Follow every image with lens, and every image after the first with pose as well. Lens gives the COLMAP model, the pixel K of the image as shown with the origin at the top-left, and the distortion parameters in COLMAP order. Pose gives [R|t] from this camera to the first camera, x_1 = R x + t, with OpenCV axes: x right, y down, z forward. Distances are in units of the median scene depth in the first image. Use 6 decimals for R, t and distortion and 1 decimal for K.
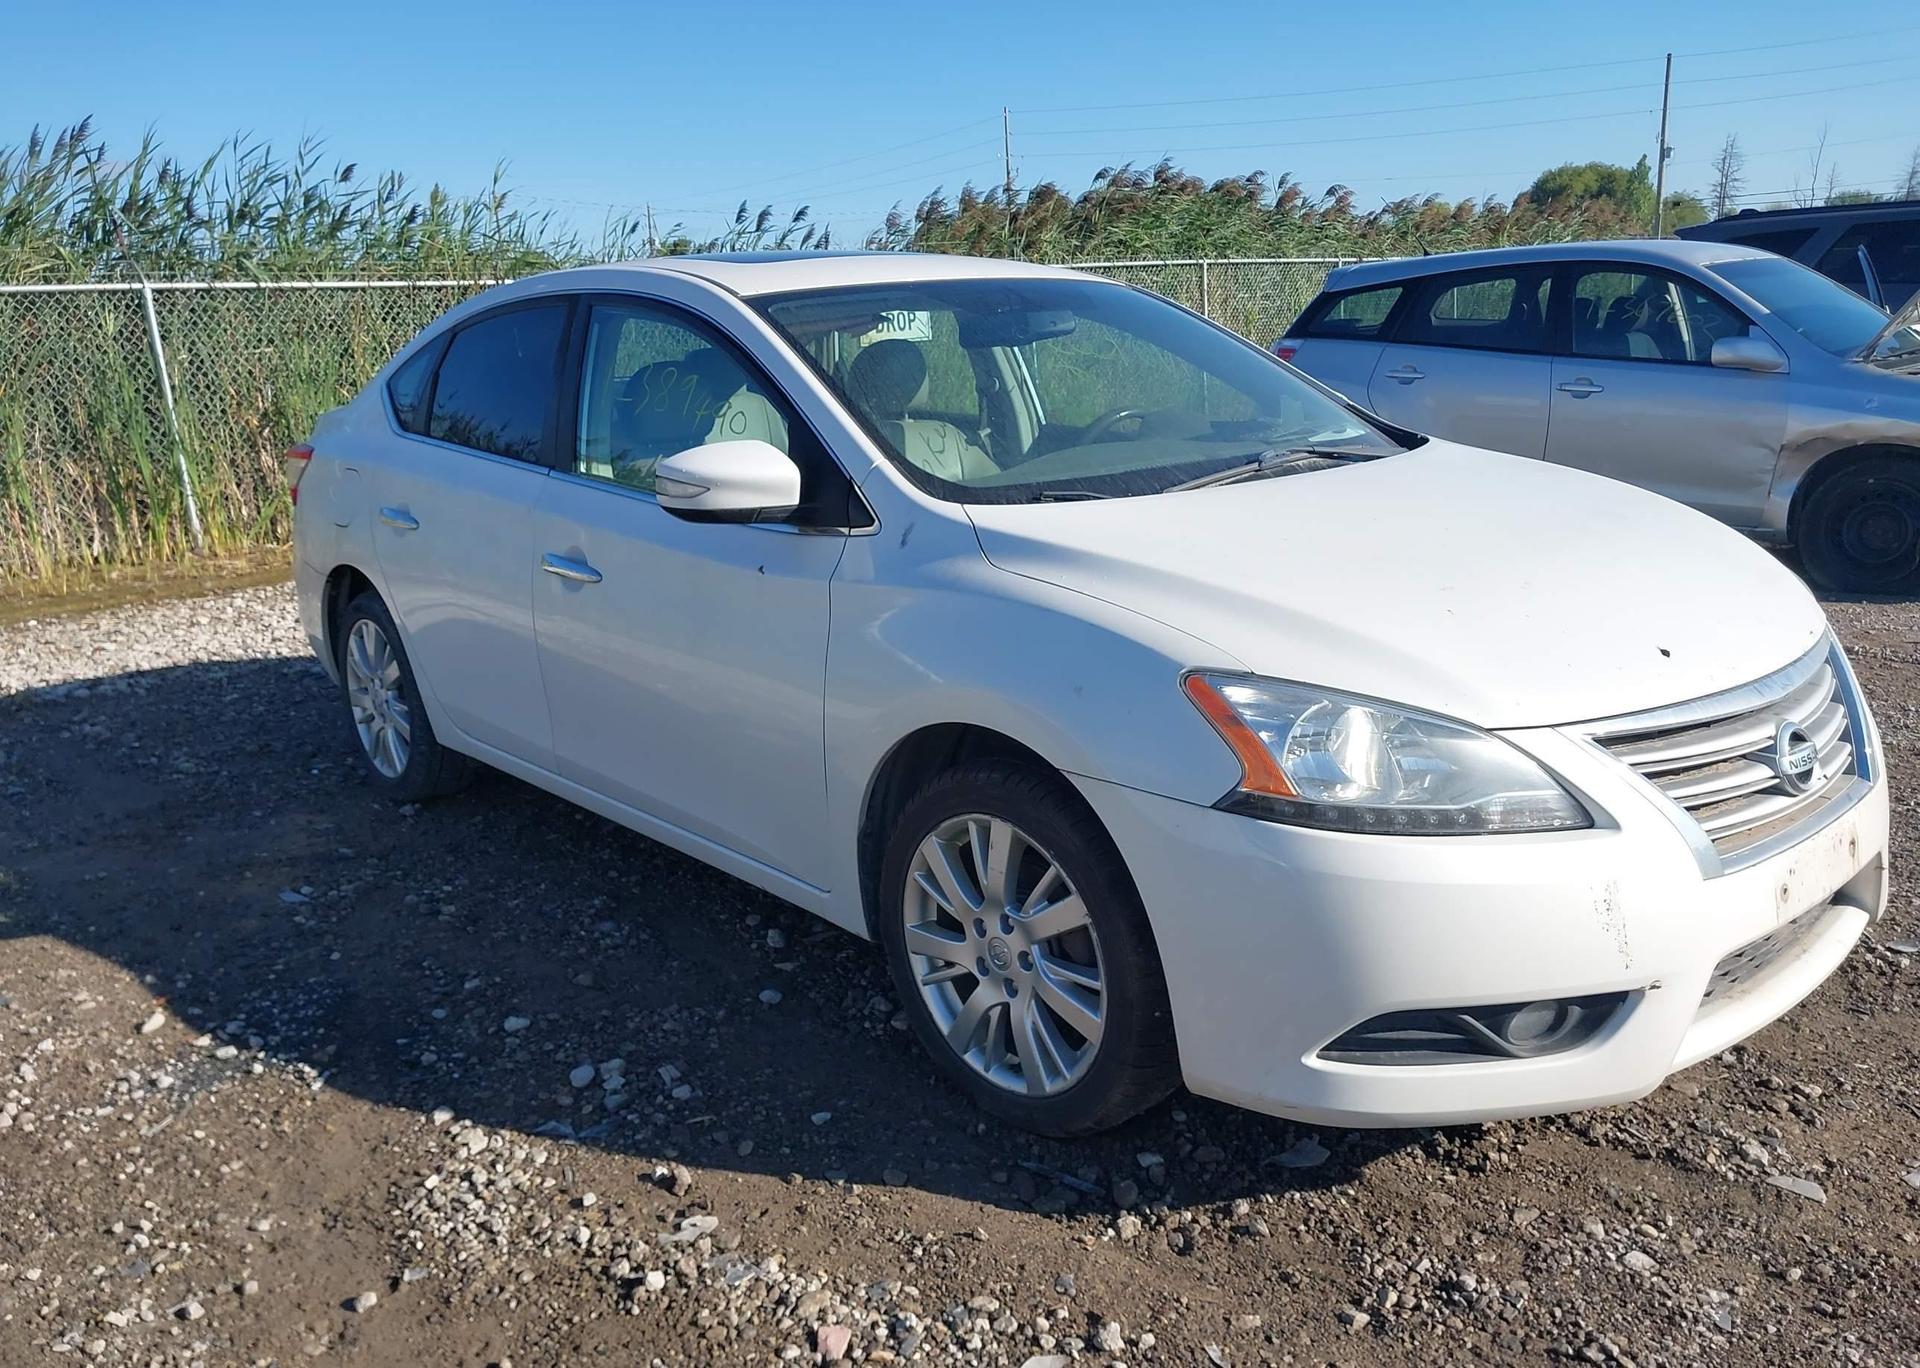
lens RADIAL K [[1614.9, 0, 960.0], [0, 1614.9, 684.0], [0, 0, 1]] dist [-0.001361, 0.005644]
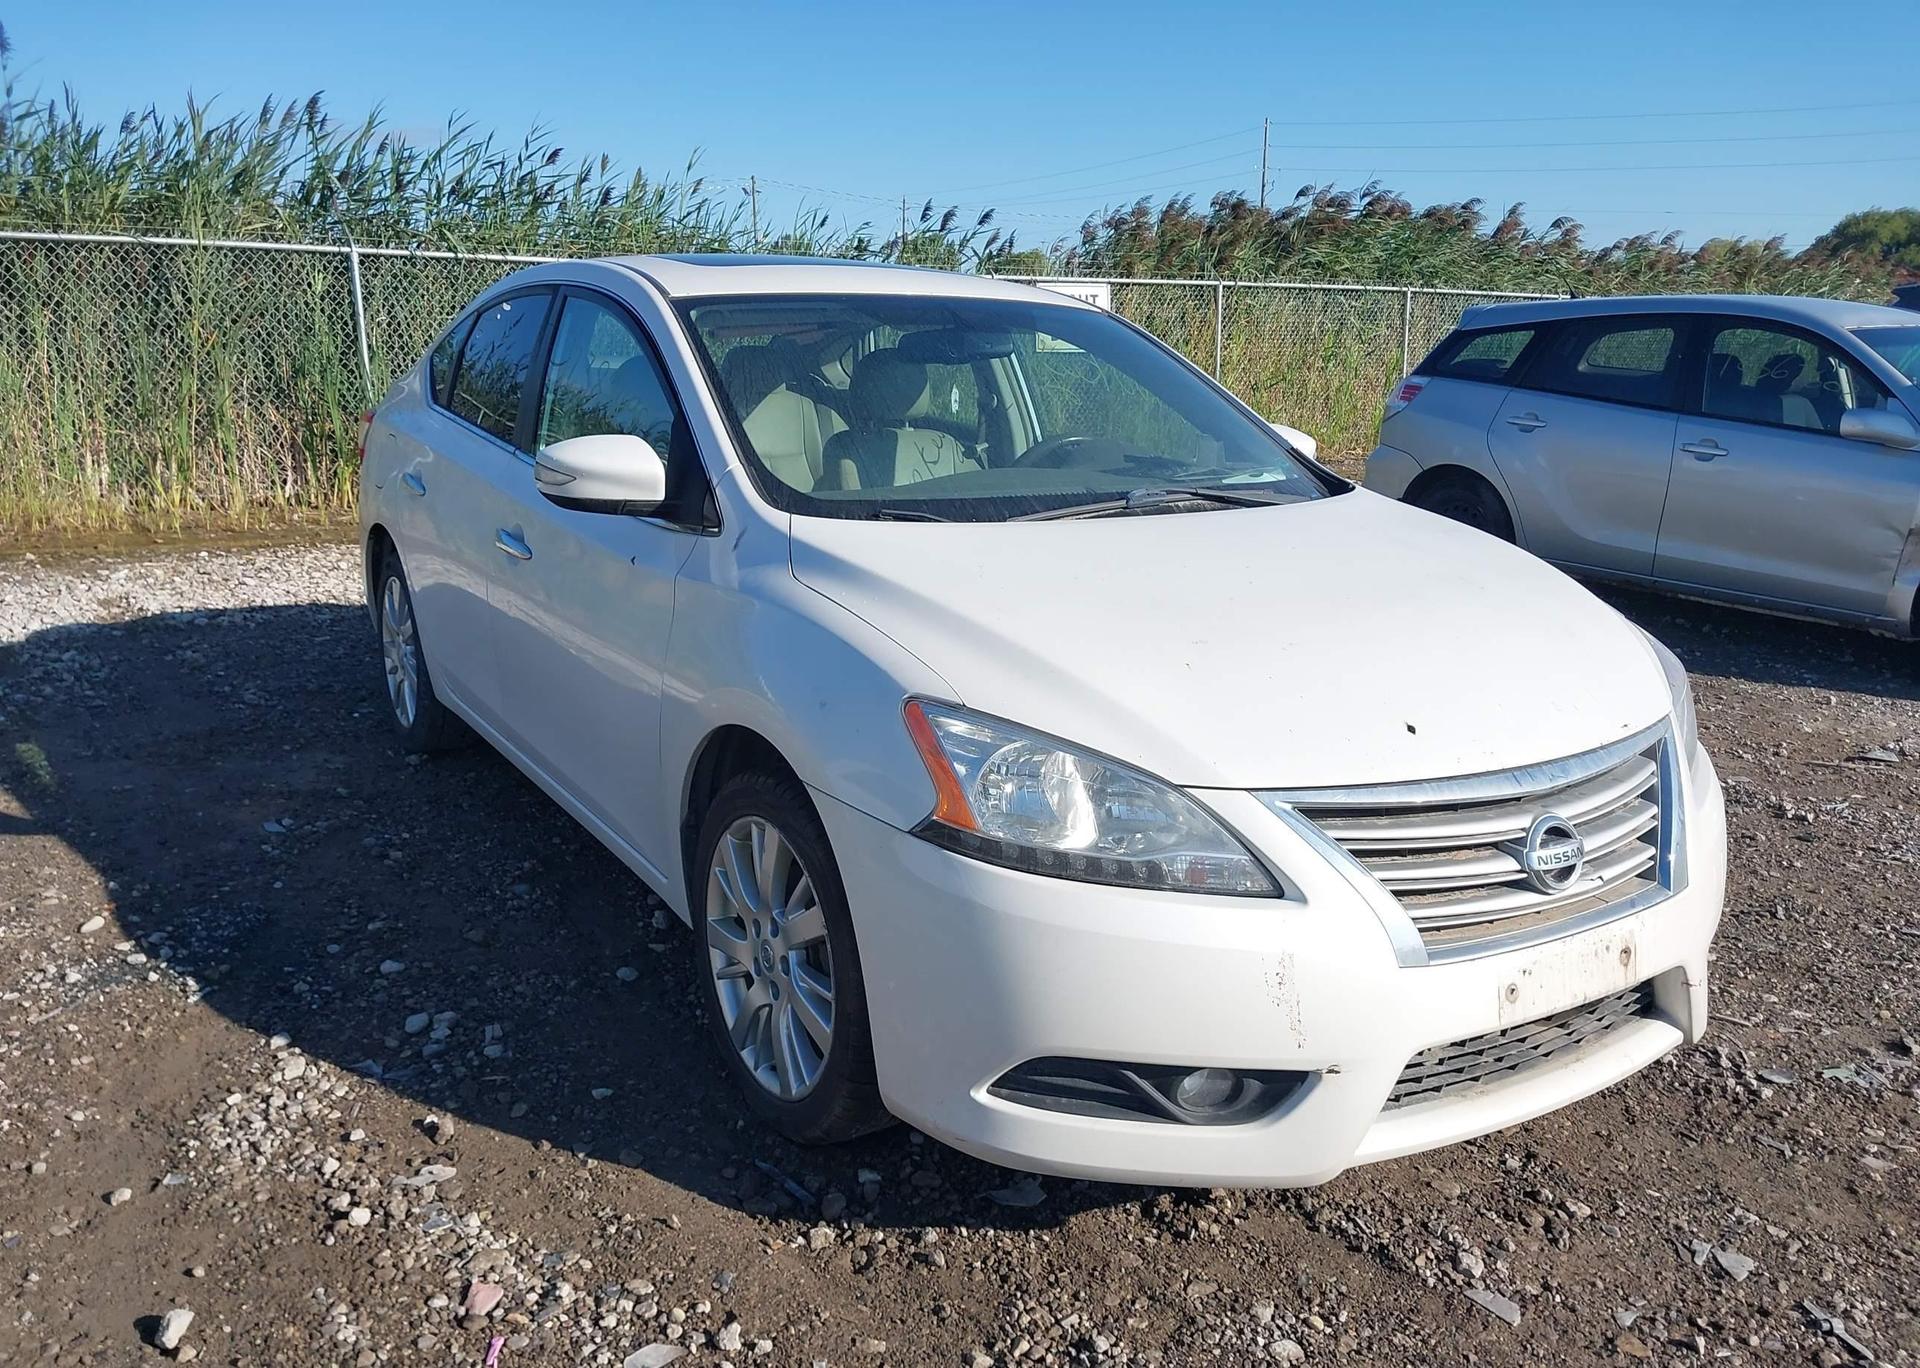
lens RADIAL K [[1628.3, 0, 922.4], [0, 1628.3, 679.6], [0, 0, 1]] dist [-0.000027, -0.000148]
pose [[0.982146, 0.100975, -0.158722, 0.243588], [-0.101894, 0.994792, 0.002357, -0.016886], [0.158133, 0.013857, 0.987321, -0.000919]]
